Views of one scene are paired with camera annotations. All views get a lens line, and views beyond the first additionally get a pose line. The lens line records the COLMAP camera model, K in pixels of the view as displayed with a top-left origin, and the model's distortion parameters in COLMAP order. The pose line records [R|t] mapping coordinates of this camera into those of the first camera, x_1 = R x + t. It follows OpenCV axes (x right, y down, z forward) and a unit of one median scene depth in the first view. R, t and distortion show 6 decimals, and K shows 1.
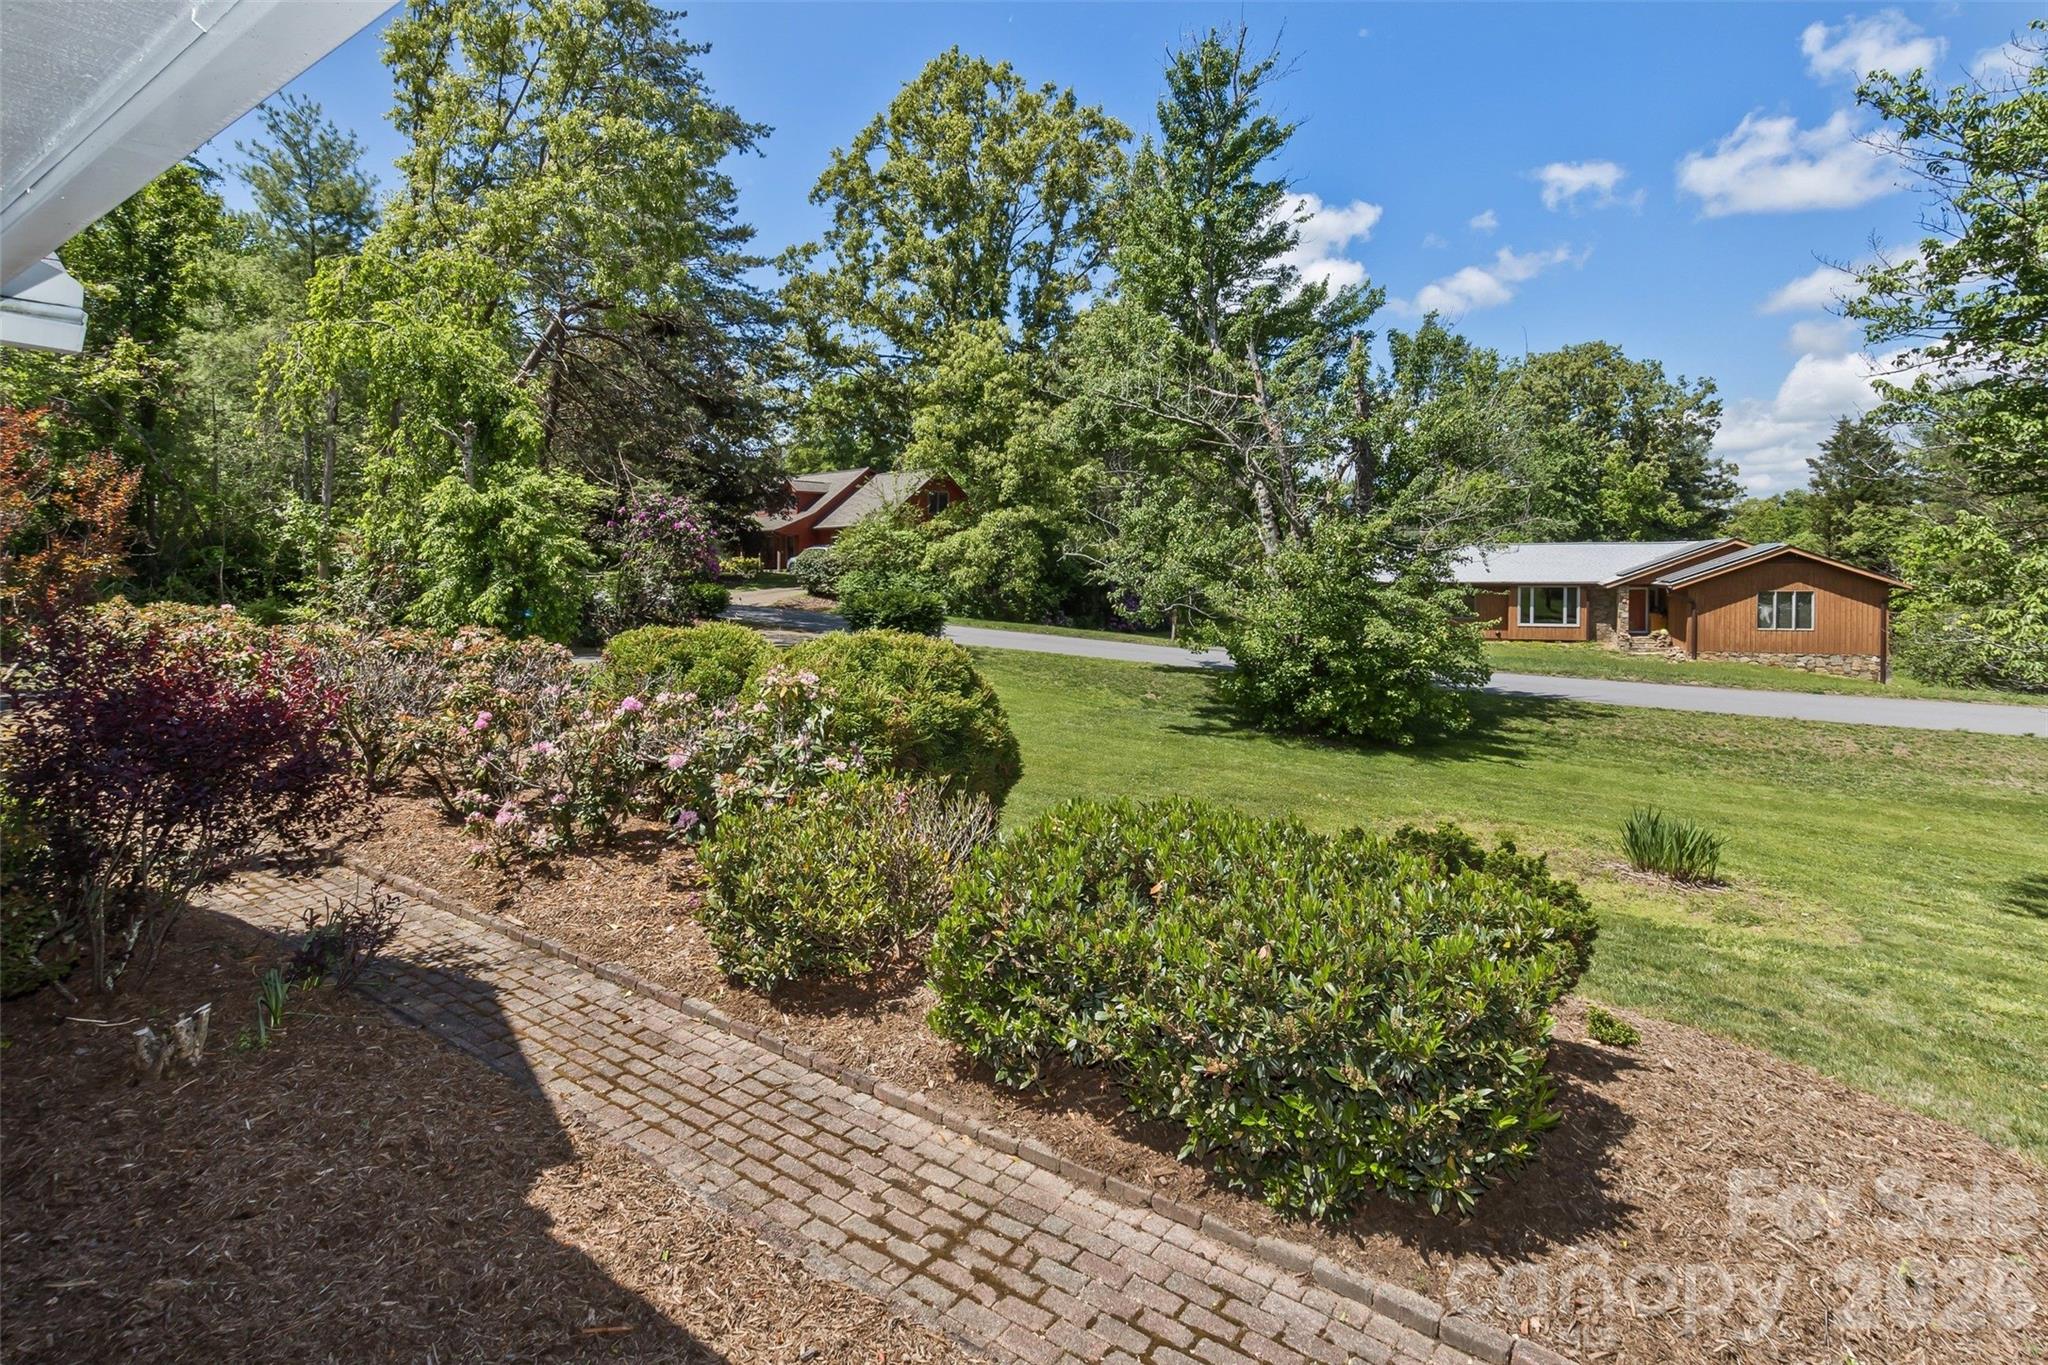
lens RADIAL K [[1014.5, 0, 1026.9], [0, 1014.5, 572.1], [0, 0, 1]] dist [-0.002790, 0.000023]
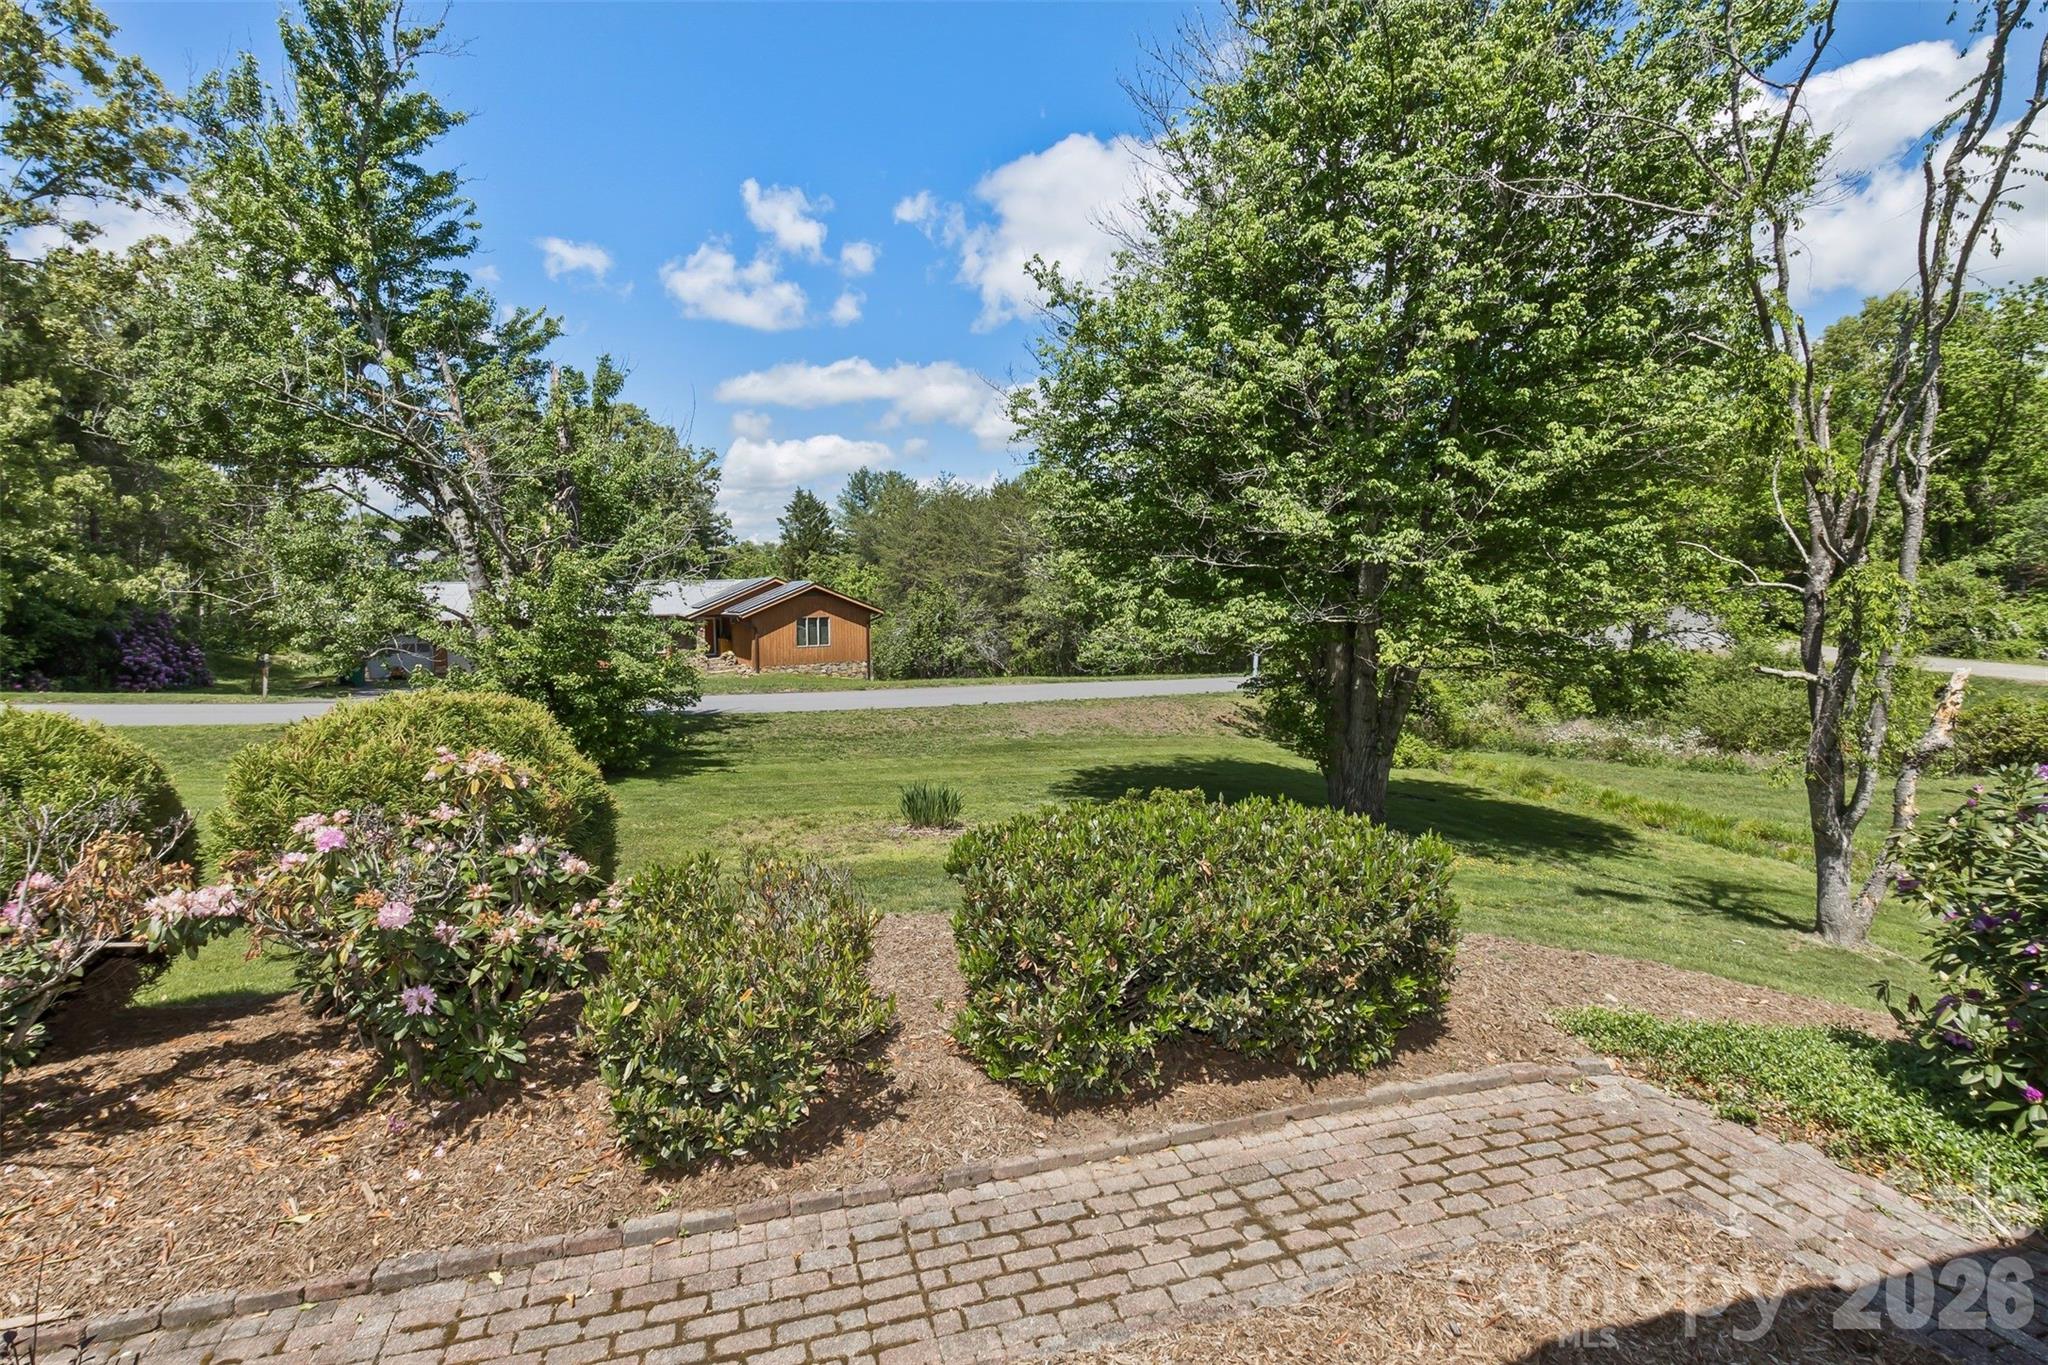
lens RADIAL K [[927.4, 0, 1025.4], [0, 927.4, 672.0], [0, 0, 1]] dist [0.000143, -0.000119]
pose [[0.617233, -0.072157, 0.783465, -0.142723], [0.017405, 0.996794, 0.078092, 0.000035], [-0.786588, -0.034564, 0.616510, 0.091844]]
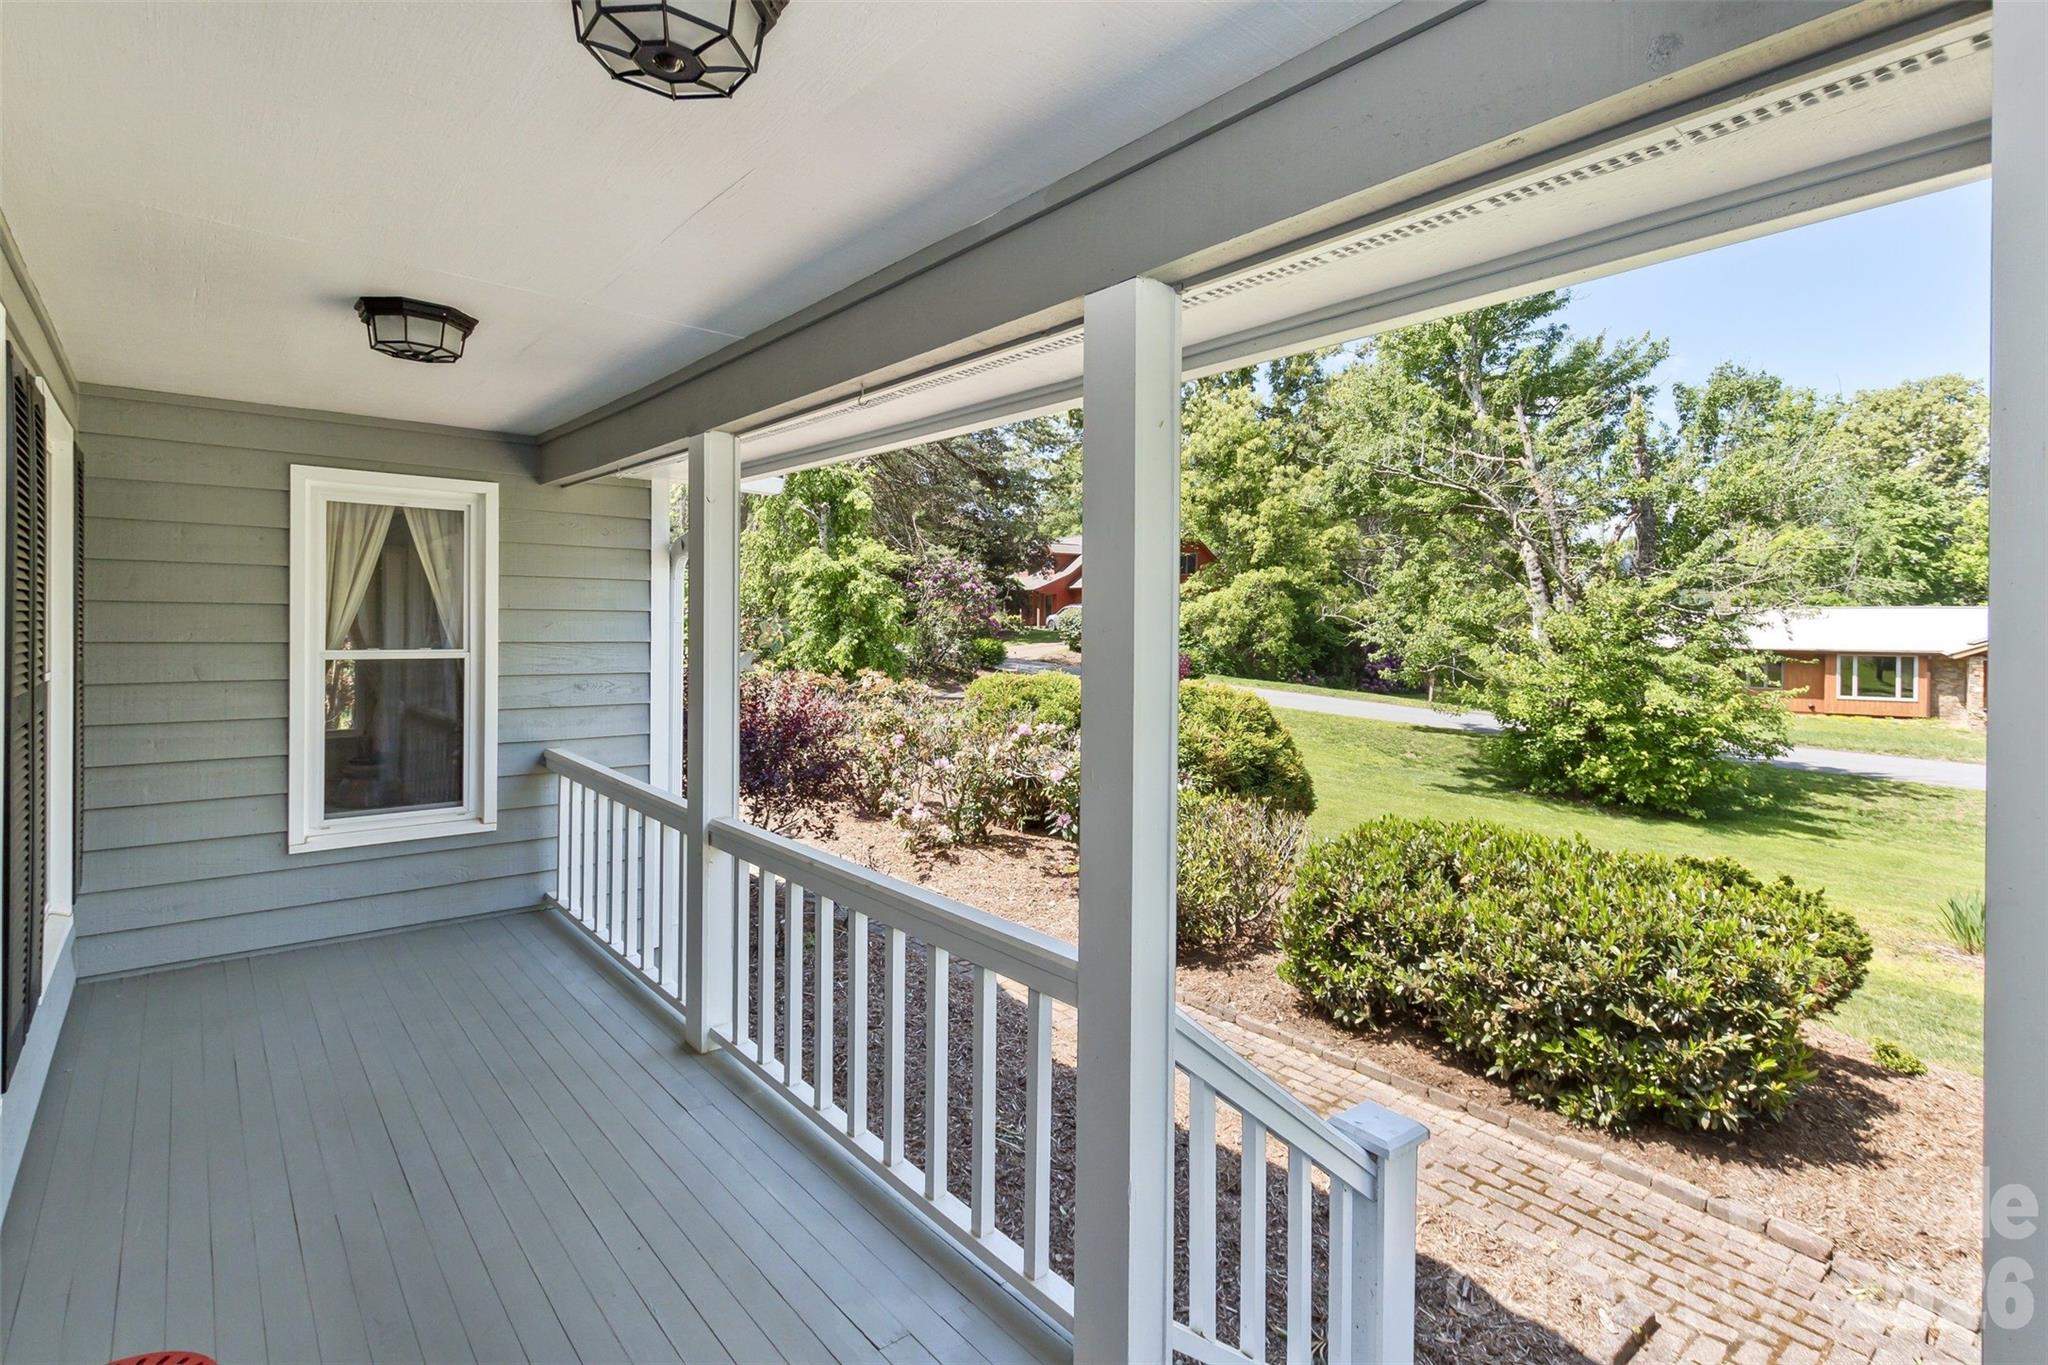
lens RADIAL K [[987.8, 0, 1033.7], [0, 987.8, 606.3], [0, 0, 1]] dist [0.001729, 0.000139]
pose [[0.972901, 0.007544, -0.231101, -0.021540], [-0.013017, 0.999670, -0.022166, -0.000460], [0.230857, 0.024573, 0.972677, -0.065793]]
